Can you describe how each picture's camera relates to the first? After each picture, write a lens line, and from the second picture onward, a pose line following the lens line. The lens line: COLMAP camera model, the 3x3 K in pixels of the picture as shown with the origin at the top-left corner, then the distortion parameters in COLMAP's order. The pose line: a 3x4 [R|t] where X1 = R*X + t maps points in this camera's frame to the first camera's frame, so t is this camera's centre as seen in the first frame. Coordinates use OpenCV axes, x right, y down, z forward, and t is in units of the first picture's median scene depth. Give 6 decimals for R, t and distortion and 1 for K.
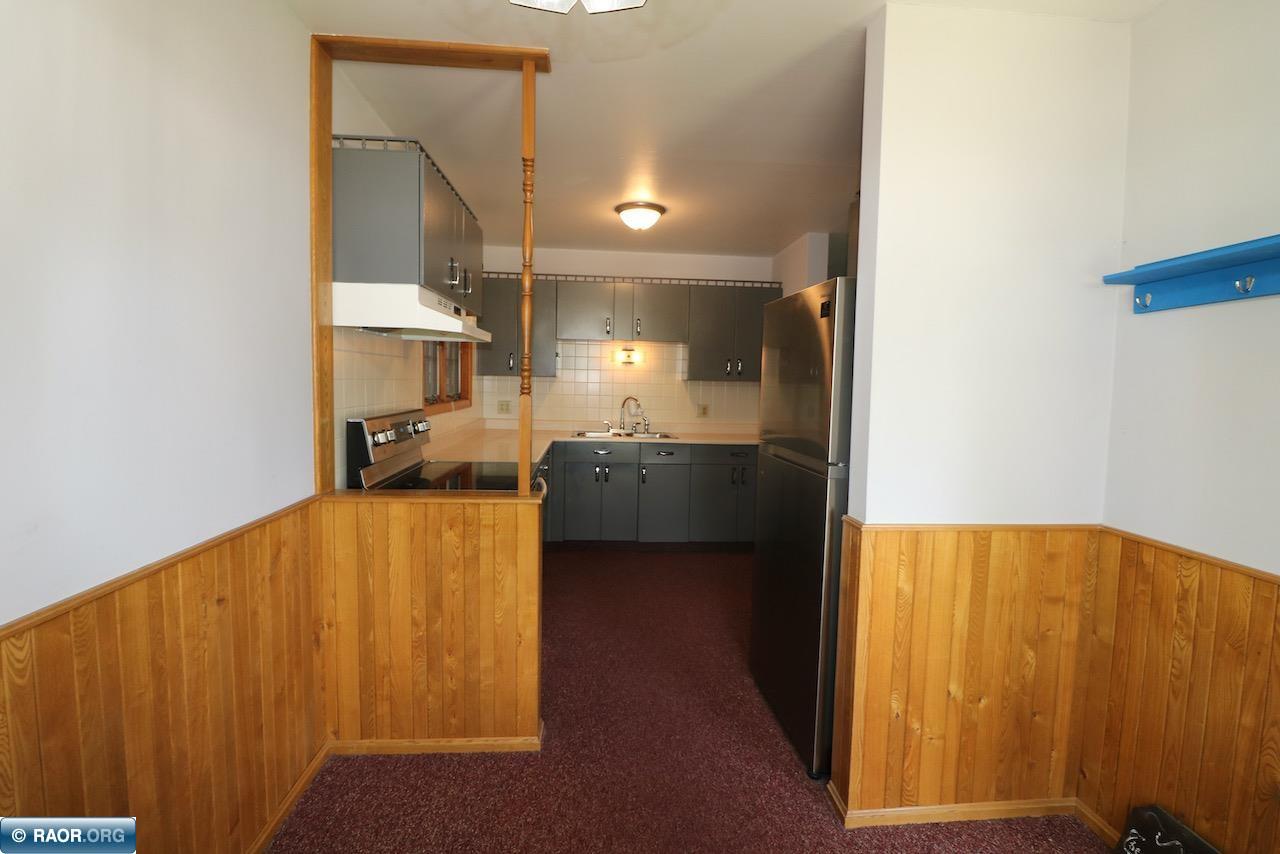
lens RADIAL K [[588.2, 0, 638.8], [0, 588.2, 427.9], [0, 0, 1]] dist [-0.012440, -0.004303]
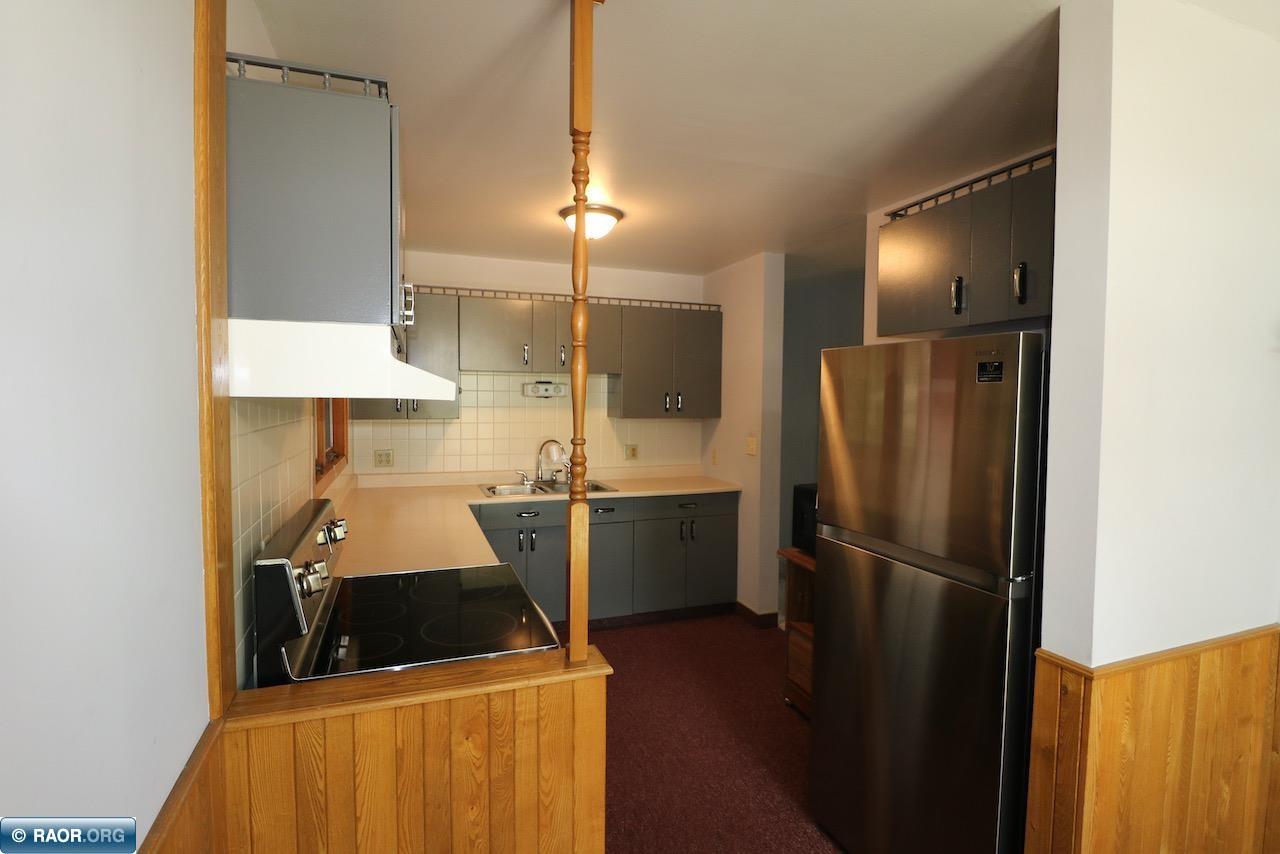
lens RADIAL K [[617.9, 0, 639.3], [0, 617.9, 429.7], [0, 0, 1]] dist [-0.014283, -0.001055]
pose [[0.962906, -0.028677, 0.268310, -0.307208], [0.033823, 0.999322, -0.014578, -0.123324], [-0.267710, 0.023112, 0.963222, 0.343735]]
